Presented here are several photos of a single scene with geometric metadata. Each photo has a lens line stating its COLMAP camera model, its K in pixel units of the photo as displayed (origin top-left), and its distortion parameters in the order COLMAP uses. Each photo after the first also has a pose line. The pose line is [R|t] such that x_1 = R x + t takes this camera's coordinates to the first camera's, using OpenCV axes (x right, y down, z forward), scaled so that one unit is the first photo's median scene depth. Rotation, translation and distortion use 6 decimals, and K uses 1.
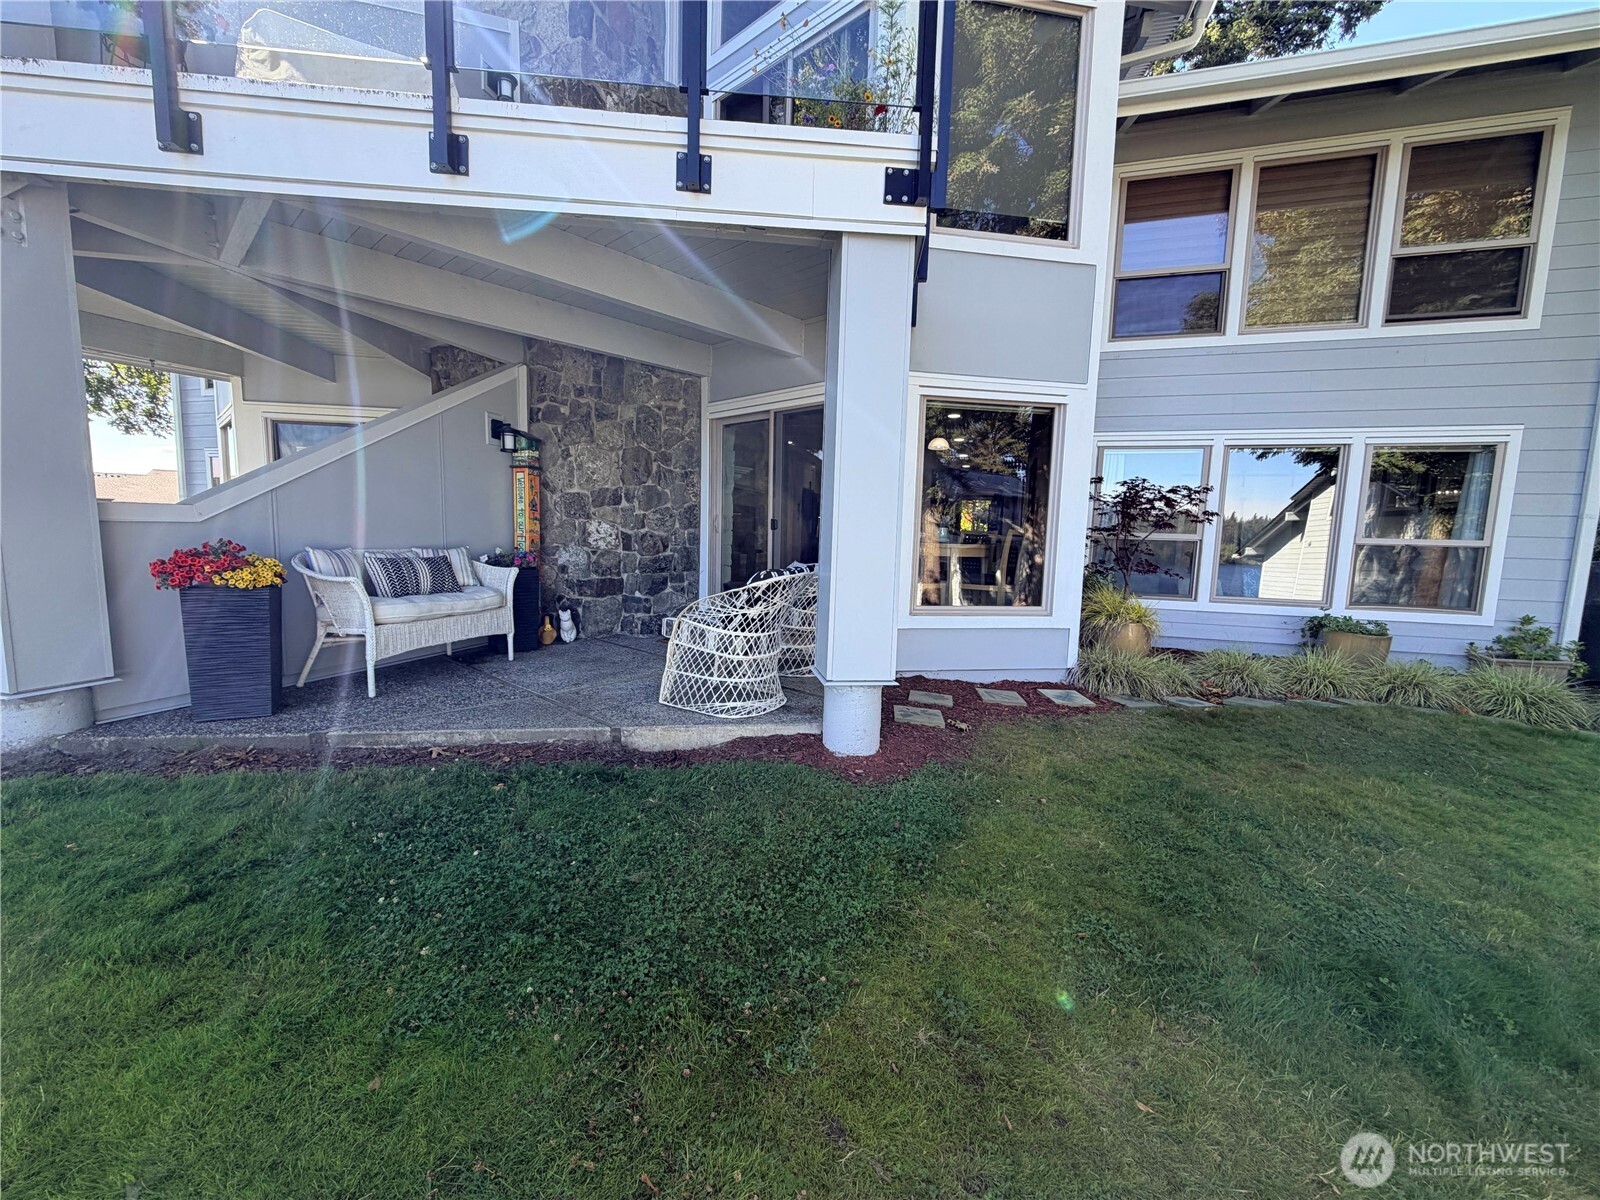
lens RADIAL K [[638.7, 0, 799.9], [0, 638.7, 601.6], [0, 0, 1]] dist [0.002019, 0.000115]
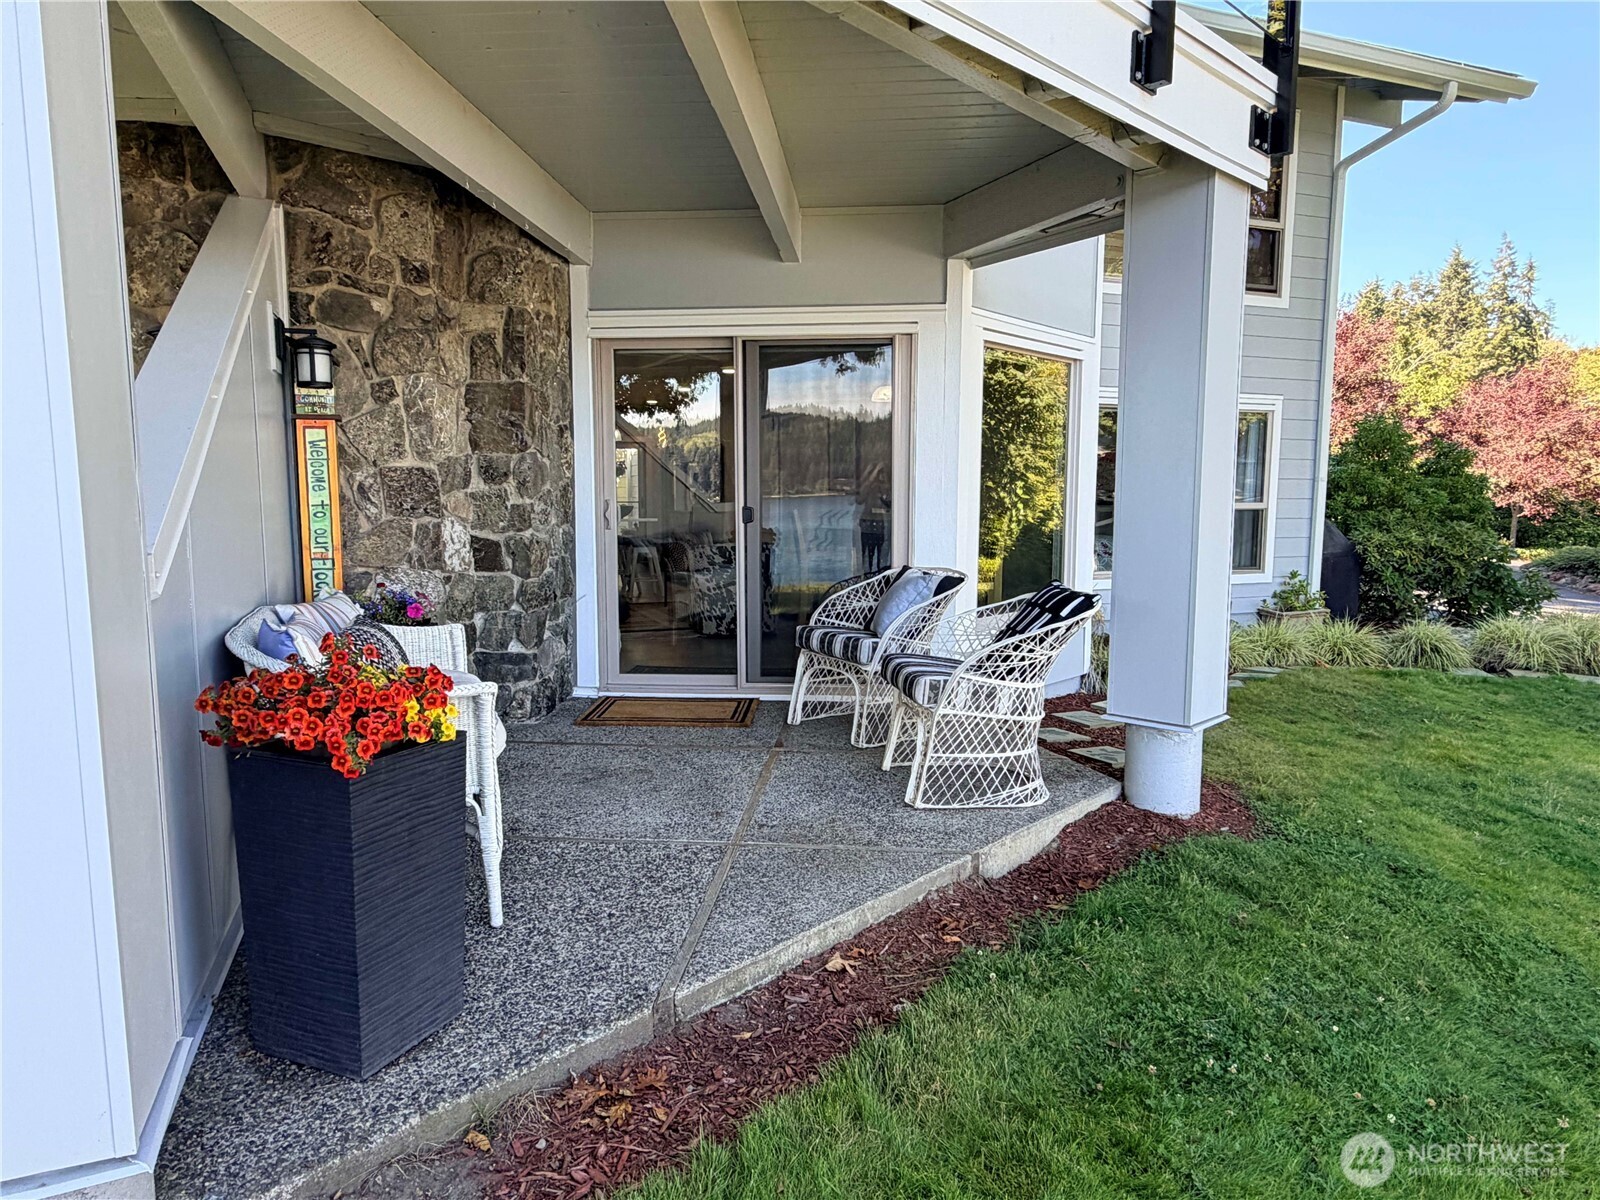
lens RADIAL K [[992.3, 0, 800.7], [0, 992.3, 600.2], [0, 0, 1]] dist [-0.004080, -0.002078]
pose [[0.792418, -0.090478, 0.603230, -0.600577], [0.084873, 0.995673, 0.037850, -0.067509], [-0.604044, 0.021205, 0.796669, 0.172889]]
